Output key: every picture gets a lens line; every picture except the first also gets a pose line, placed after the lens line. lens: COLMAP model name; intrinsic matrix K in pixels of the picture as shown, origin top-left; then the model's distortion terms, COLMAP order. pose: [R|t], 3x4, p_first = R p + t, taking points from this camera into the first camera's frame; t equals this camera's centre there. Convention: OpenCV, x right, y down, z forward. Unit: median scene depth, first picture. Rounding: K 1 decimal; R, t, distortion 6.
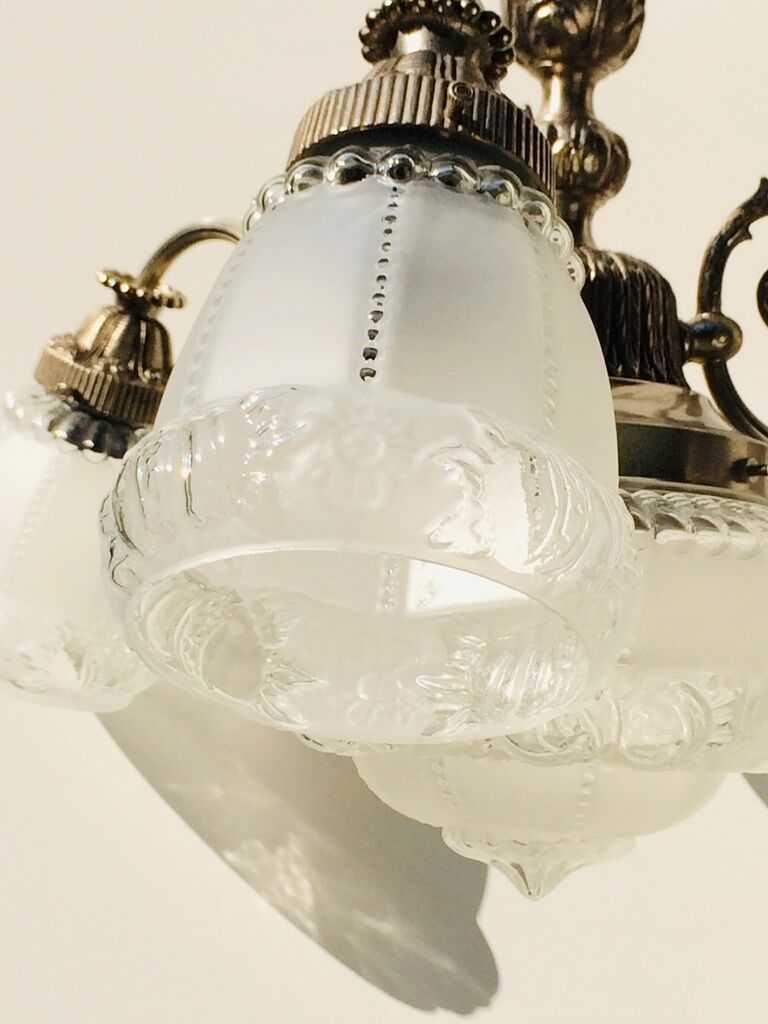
lens RADIAL K [[2404.0, 0, 393.8], [0, 2404.0, 477.2], [0, 0, 1]] dist [0.110741, 0.000000]
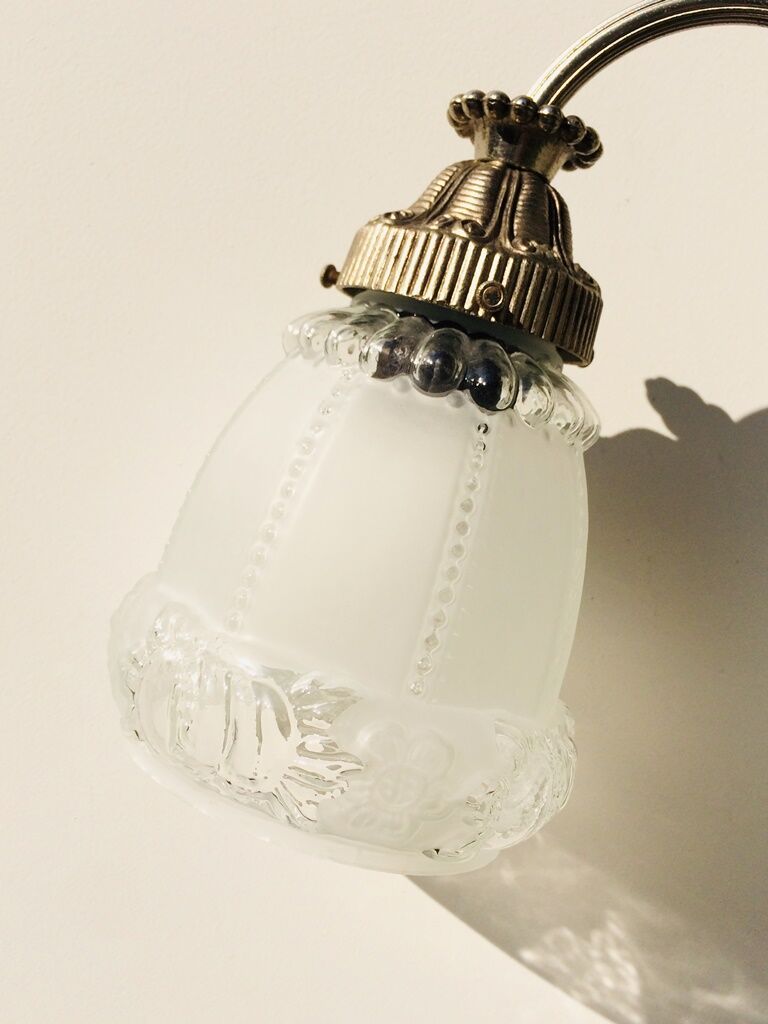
lens RADIAL K [[1026.2, 0, 394.0], [0, 1026.2, 510.3], [0, 0, 1]] dist [0.030831, 0.000000]
pose [[0.907948, -0.088120, 0.409715, -0.247214], [0.072237, 0.995918, 0.054117, -0.002444], [-0.412811, -0.019539, 0.910607, 0.790015]]
